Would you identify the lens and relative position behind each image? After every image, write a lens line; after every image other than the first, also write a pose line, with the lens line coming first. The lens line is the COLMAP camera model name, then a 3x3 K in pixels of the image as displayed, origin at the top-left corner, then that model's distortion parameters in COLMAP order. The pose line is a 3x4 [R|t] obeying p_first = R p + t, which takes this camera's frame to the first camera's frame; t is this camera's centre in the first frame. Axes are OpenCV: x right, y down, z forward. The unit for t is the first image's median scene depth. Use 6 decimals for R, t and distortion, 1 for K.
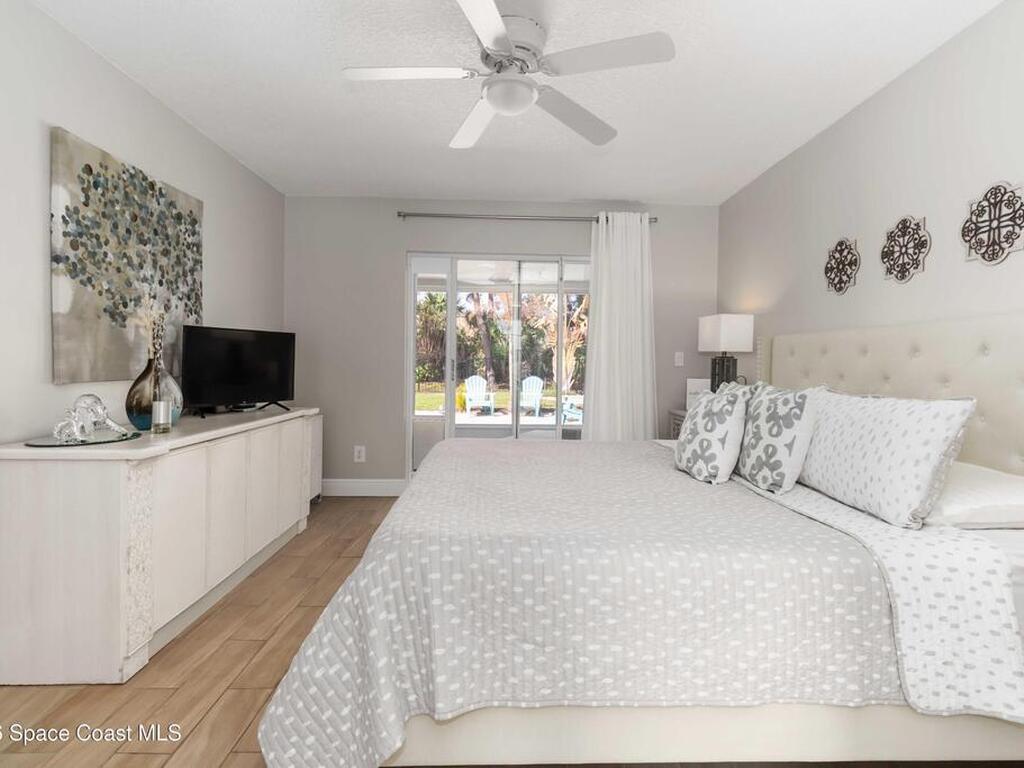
lens RADIAL K [[537.2, 0, 514.8], [0, 537.2, 376.9], [0, 0, 1]] dist [-0.002944, 0.000481]
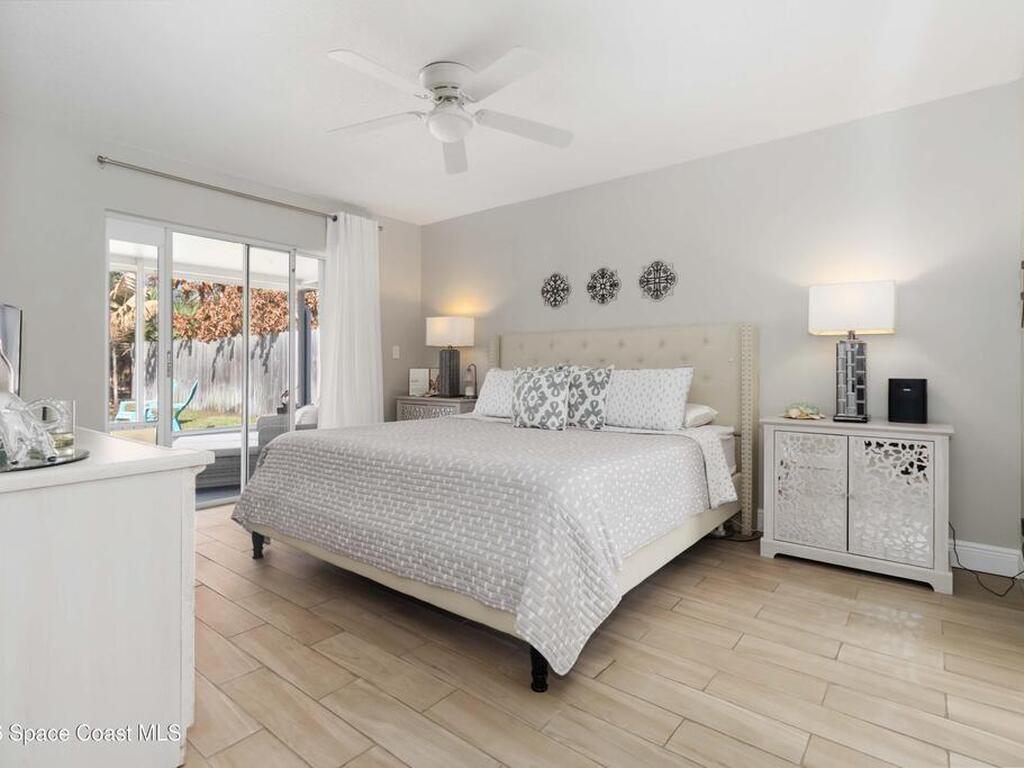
lens RADIAL K [[537.2, 0, 511.8], [0, 537.2, 378.7], [0, 0, 1]] dist [-0.002944, 0.000481]
pose [[0.643097, -0.029095, 0.765232, -0.787399], [0.027203, 0.999515, 0.015142, 0.024347], [-0.765302, 0.011079, 0.643577, 0.120684]]
